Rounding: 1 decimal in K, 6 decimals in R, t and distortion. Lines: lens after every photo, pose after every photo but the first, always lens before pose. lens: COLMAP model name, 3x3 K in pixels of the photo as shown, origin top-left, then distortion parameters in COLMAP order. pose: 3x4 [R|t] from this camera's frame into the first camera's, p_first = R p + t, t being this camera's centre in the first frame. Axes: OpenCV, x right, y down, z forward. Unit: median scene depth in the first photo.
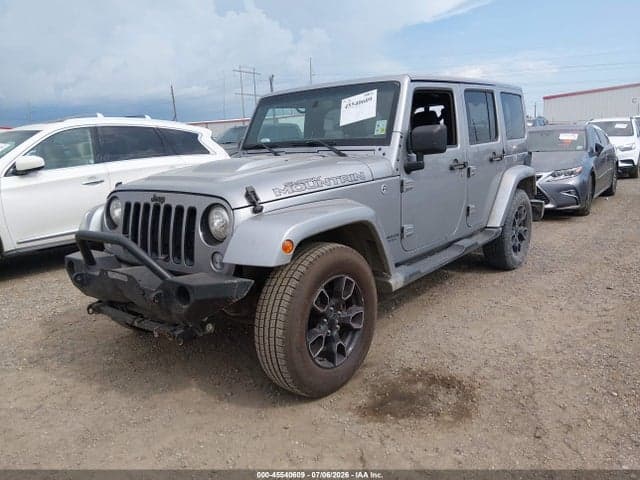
lens RADIAL K [[497.9, 0, 320.0], [0, 497.9, 240.0], [0, 0, 1]] dist [0.002220, -0.003715]
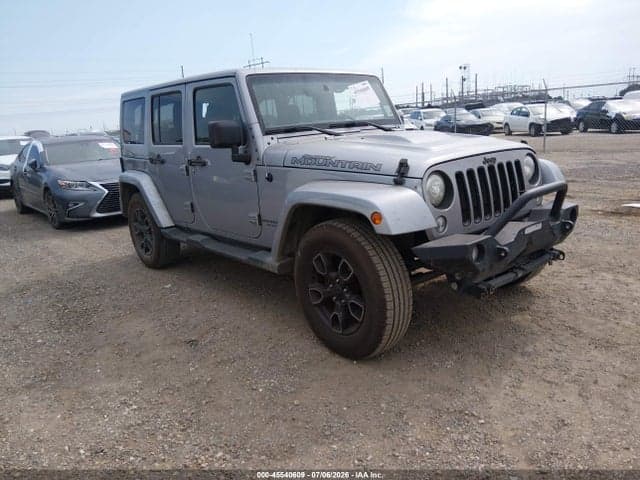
lens RADIAL K [[497.9, 0, 320.0], [0, 497.9, 240.0], [0, 0, 1]] dist [0.002220, -0.003715]
pose [[0.179668, -0.195699, 0.964065, -1.221478], [0.254852, 0.955814, 0.146529, -0.141438], [-0.950142, 0.219367, 0.221603, 0.963482]]
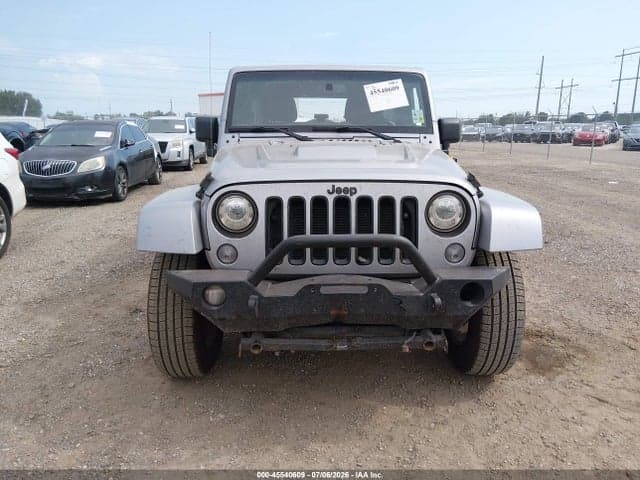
lens RADIAL K [[497.9, 0, 320.0], [0, 497.9, 240.0], [0, 0, 1]] dist [0.002220, -0.003715]
pose [[0.759798, -0.102148, 0.642085, -0.739156], [0.093103, 0.994497, 0.048040, -0.037533], [-0.643459, 0.023279, 0.765127, 0.340883]]
